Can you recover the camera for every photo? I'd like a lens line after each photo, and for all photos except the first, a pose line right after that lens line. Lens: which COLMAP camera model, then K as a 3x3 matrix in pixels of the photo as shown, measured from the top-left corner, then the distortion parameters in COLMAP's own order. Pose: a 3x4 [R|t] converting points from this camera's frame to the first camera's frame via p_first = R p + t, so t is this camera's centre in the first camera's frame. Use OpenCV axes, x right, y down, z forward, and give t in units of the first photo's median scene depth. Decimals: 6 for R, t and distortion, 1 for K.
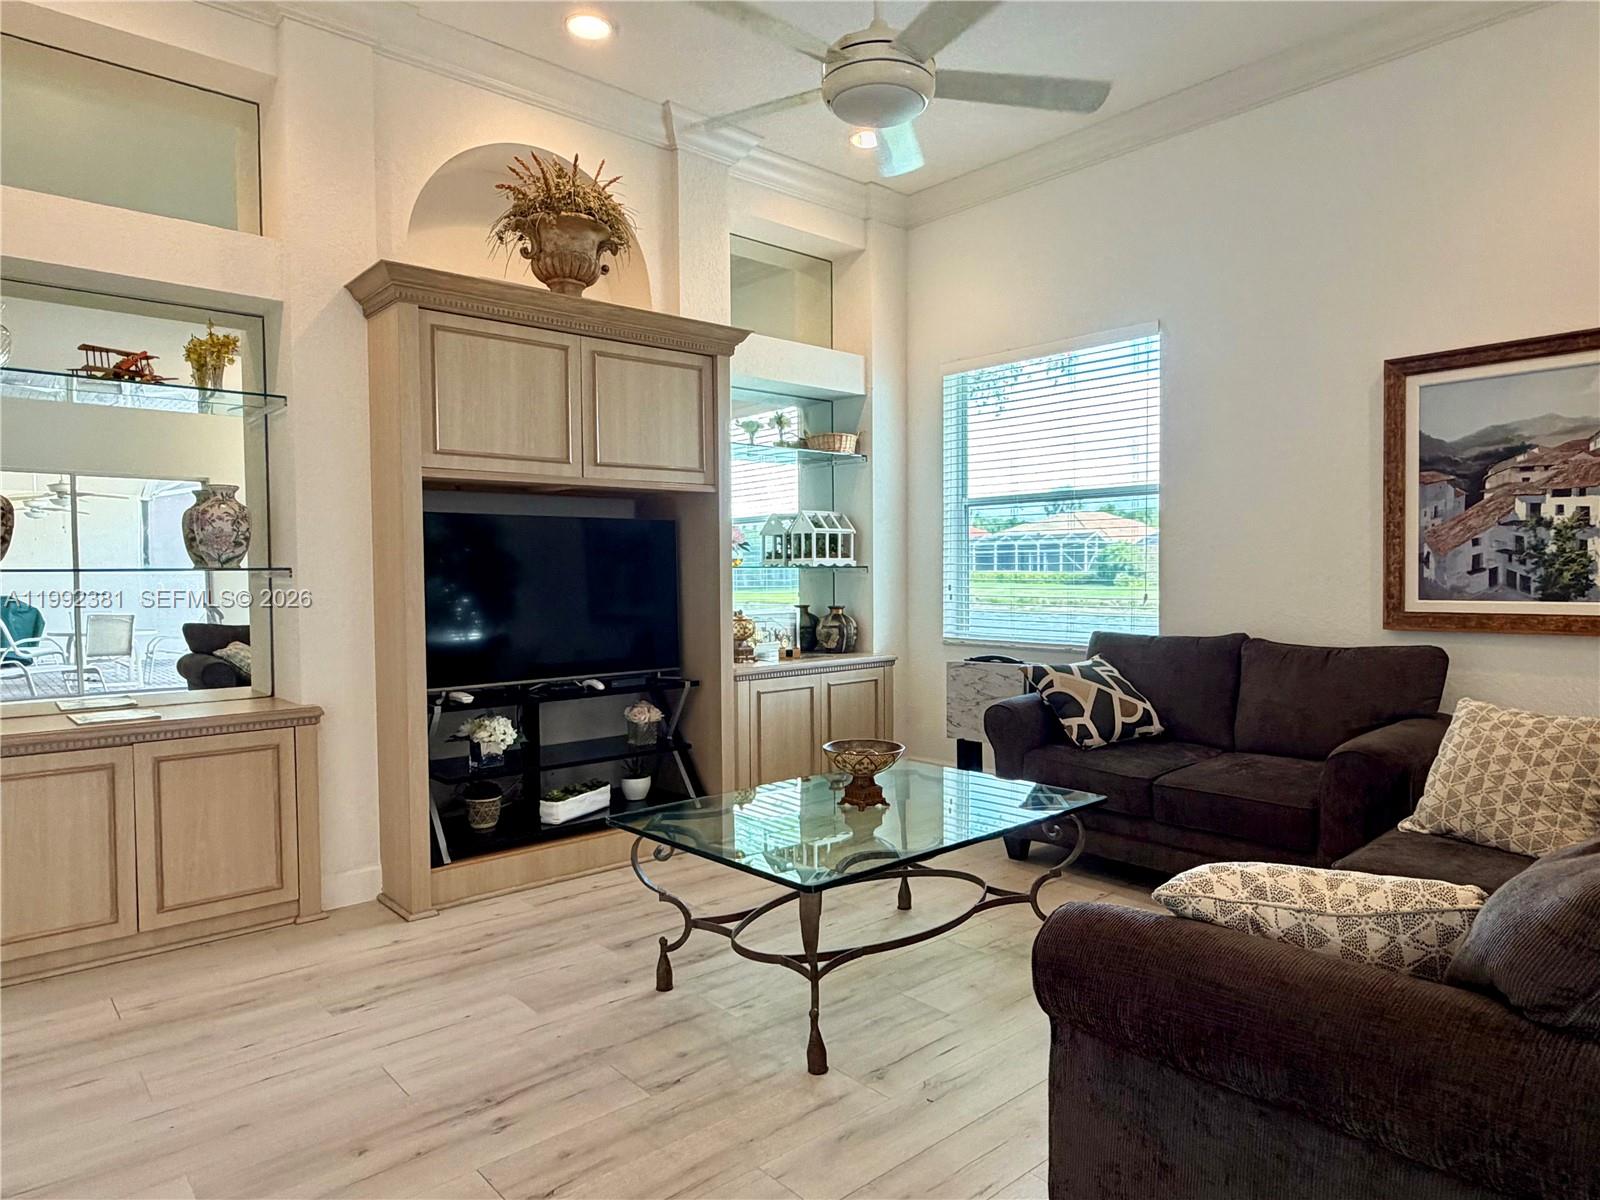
lens RADIAL K [[987.2, 0, 803.8], [0, 987.2, 599.5], [0, 0, 1]] dist [-0.002634, 0.003799]
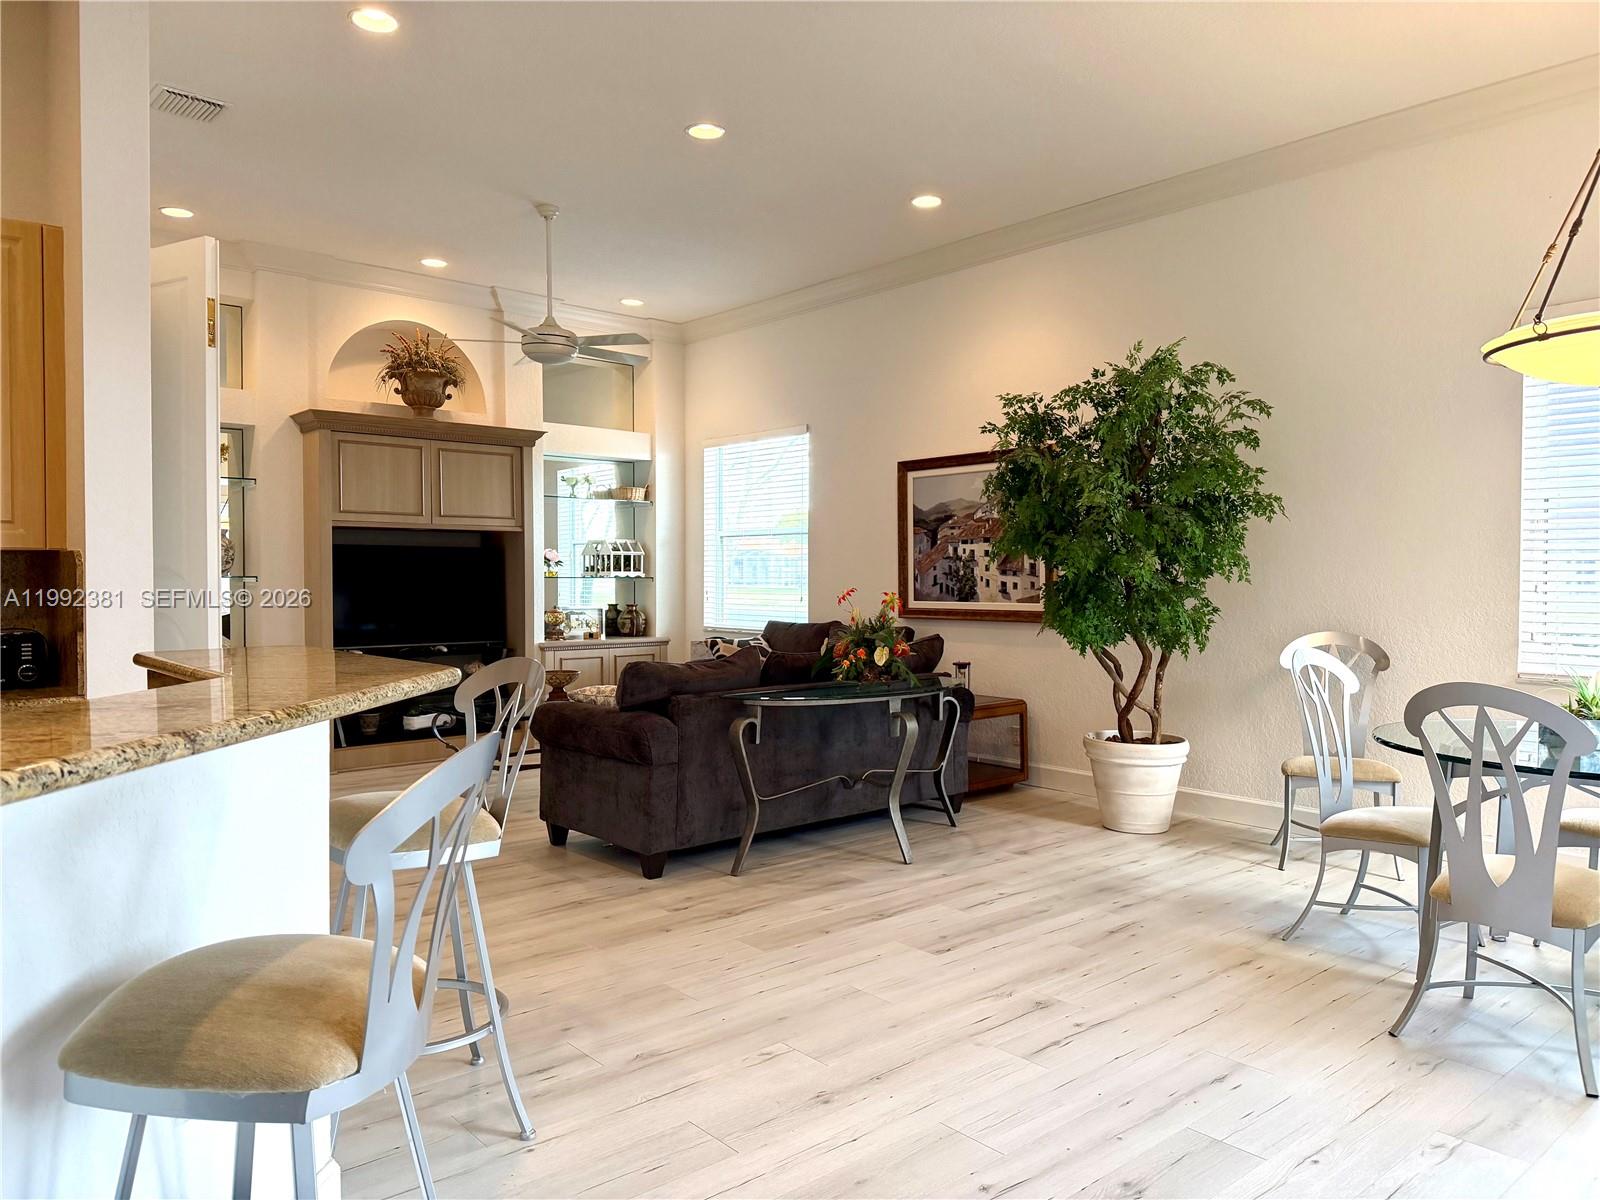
lens RADIAL K [[1126.4, 0, 805.0], [0, 1126.4, 600.2], [0, 0, 1]] dist [0.109783, -0.108257]
pose [[0.999778, 0.009694, -0.018711, 0.426209], [-0.009849, 0.999918, -0.008229, 0.015338], [0.018629, 0.008411, 0.999791, -0.880136]]
